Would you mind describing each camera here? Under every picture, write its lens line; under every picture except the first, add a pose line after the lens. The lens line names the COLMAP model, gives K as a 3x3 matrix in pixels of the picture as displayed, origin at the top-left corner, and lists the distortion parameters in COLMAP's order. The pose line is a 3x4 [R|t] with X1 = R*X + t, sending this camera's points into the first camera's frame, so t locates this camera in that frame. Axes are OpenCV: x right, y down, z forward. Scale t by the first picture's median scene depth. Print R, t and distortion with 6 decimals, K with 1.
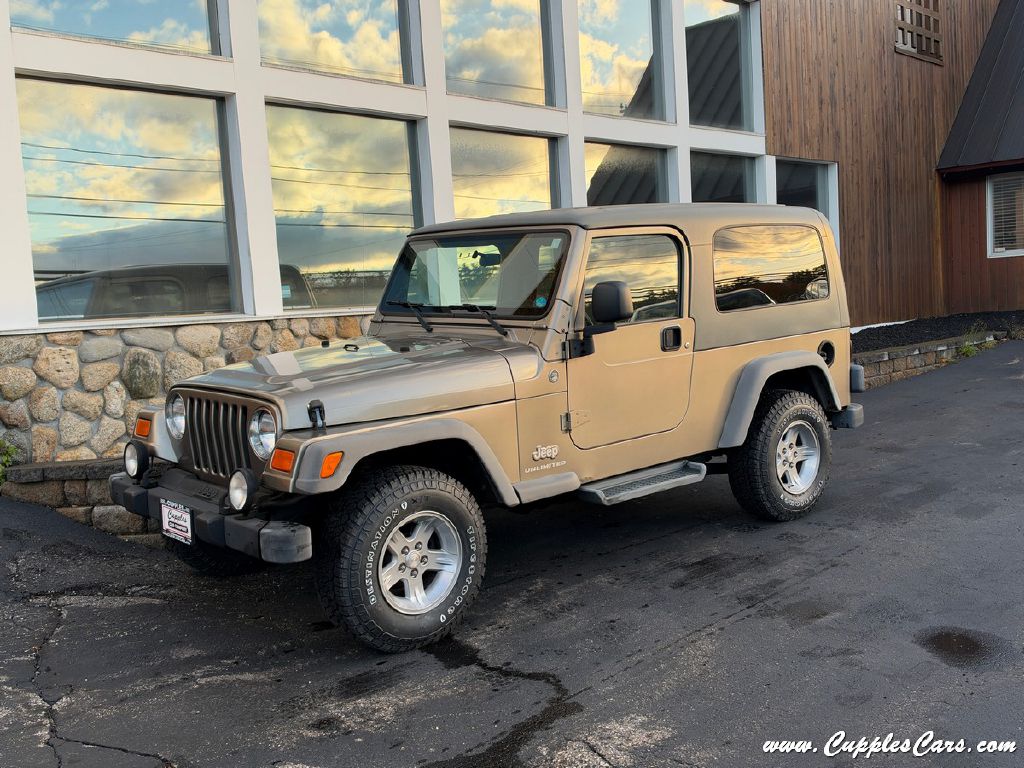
lens RADIAL K [[1058.2, 0, 510.8], [0, 1058.2, 386.5], [0, 0, 1]] dist [0.165508, -0.427830]
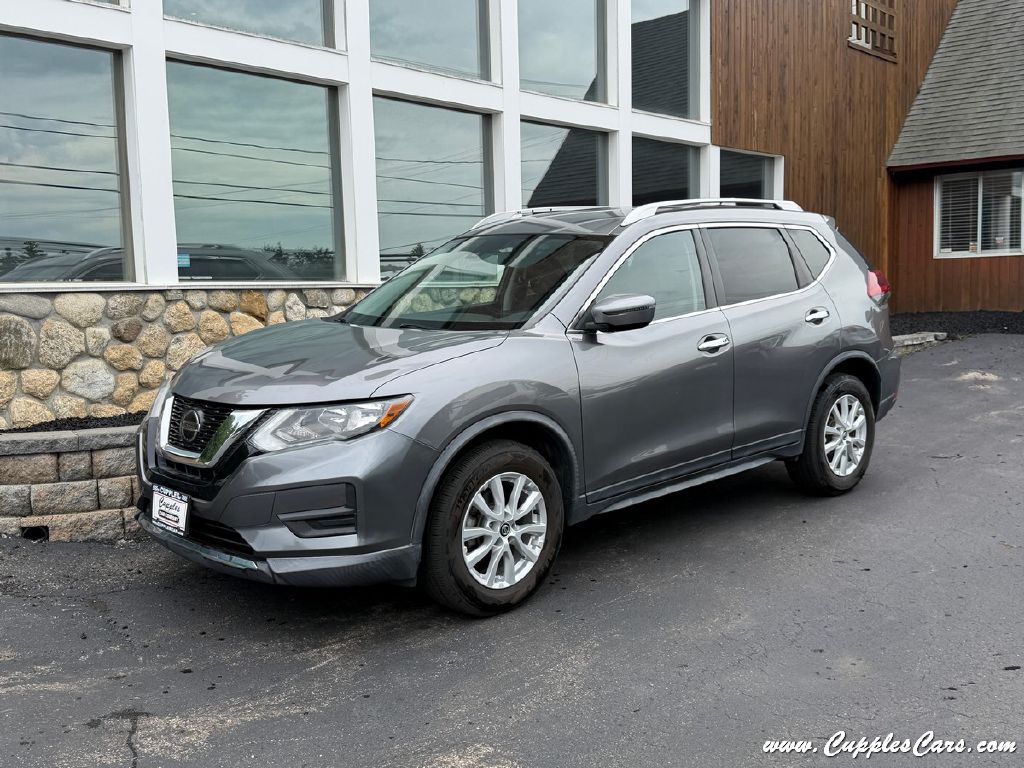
lens RADIAL K [[1037.9, 0, 515.3], [0, 1037.9, 381.5], [0, 0, 1]] dist [0.162218, -0.363792]
pose [[0.998823, 0.032900, 0.035648, 0.057749], [-0.033183, 0.999422, 0.007369, 0.000443], [-0.035385, -0.008544, 0.999337, 0.076711]]
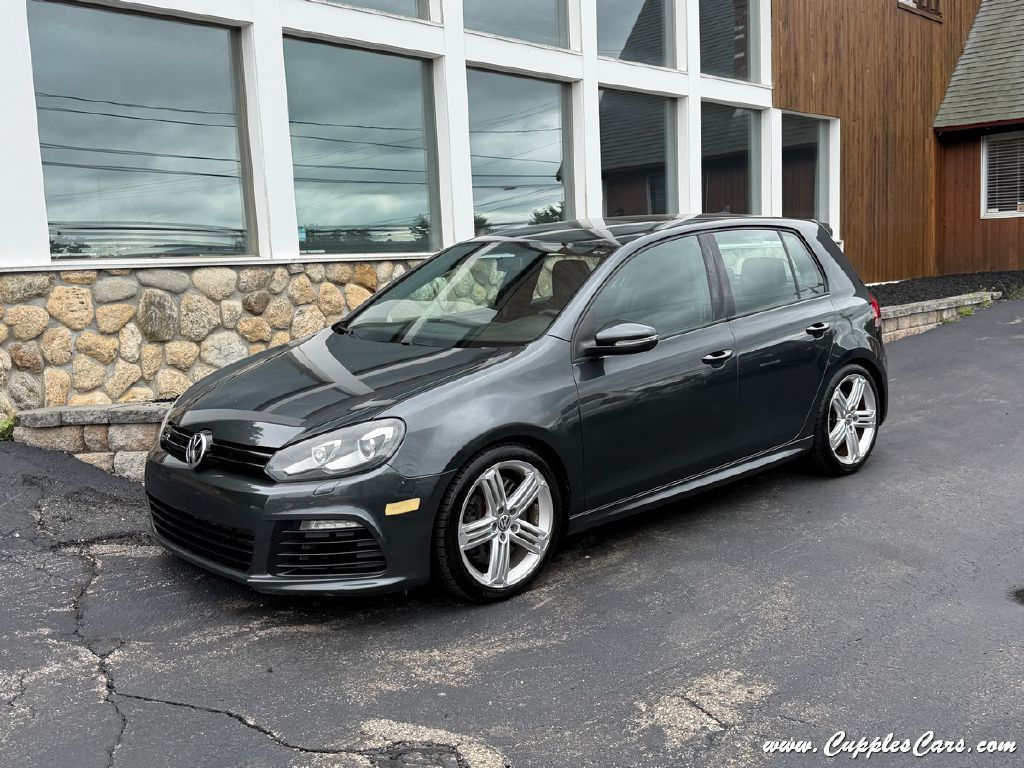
lens RADIAL K [[1049.1, 0, 509.9], [0, 1049.1, 390.7], [0, 0, 1]] dist [0.176647, -0.435412]
pose [[0.999273, 0.011425, 0.036359, -0.064951], [-0.012921, 0.999068, 0.041188, 0.011488], [-0.035855, -0.041628, 0.998490, 0.038220]]
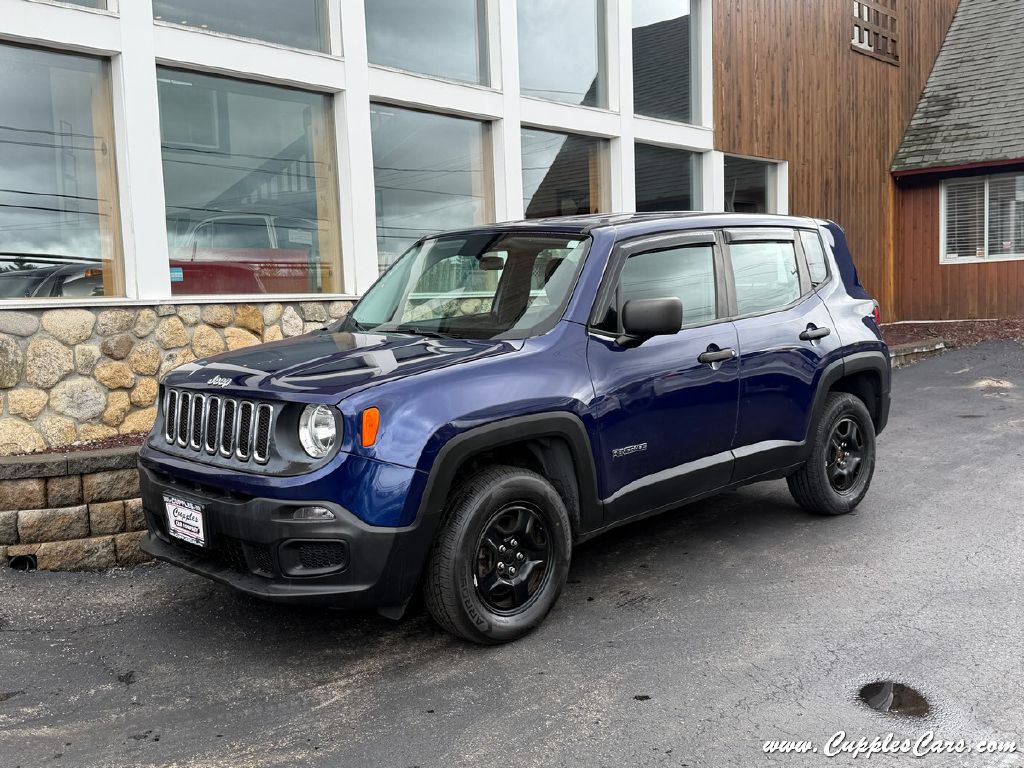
lens RADIAL K [[1045.2, 0, 512.0], [0, 1045.2, 384.7], [0, 0, 1]] dist [0.147030, -0.313049]
pose [[0.999069, 0.021771, 0.037247, 0.048064], [-0.021762, 0.999763, -0.000647, -0.001638], [-0.037253, -0.000164, 0.999306, 0.108777]]
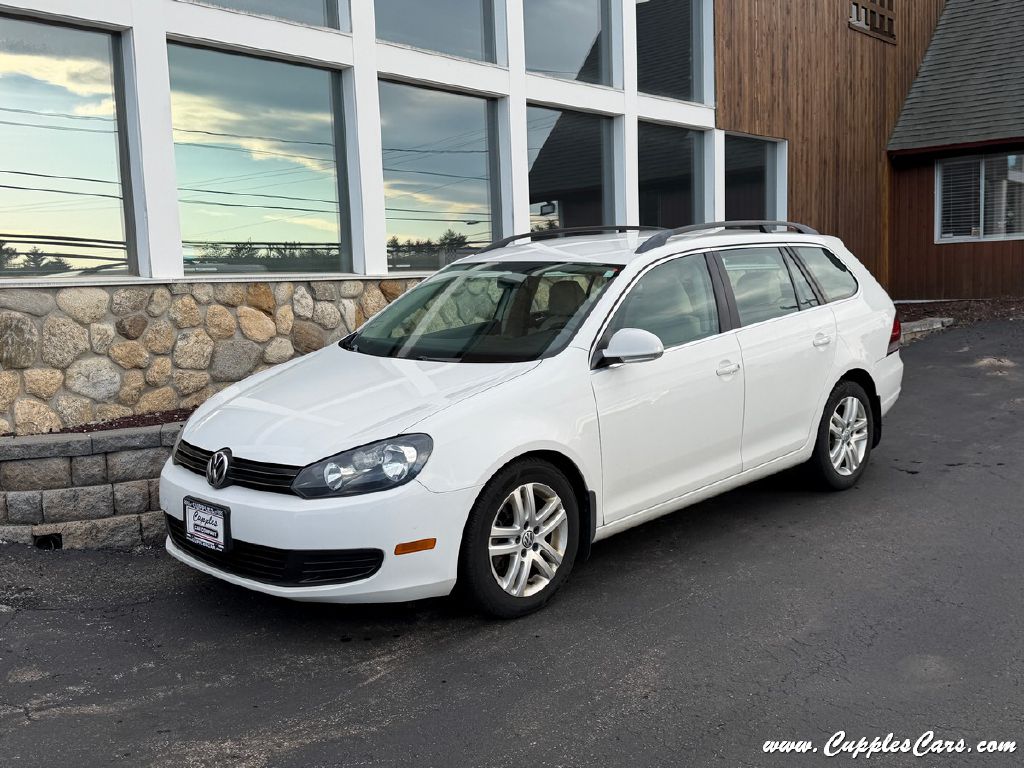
lens RADIAL K [[1045.2, 0, 512.0], [0, 1045.2, 384.7], [0, 0, 1]] dist [0.147030, -0.313049]
pose [[0.998320, 0.018760, 0.054824, 0.015563], [-0.019722, 0.999660, 0.017059, 0.001175], [-0.054486, -0.018112, 0.998350, 0.111047]]
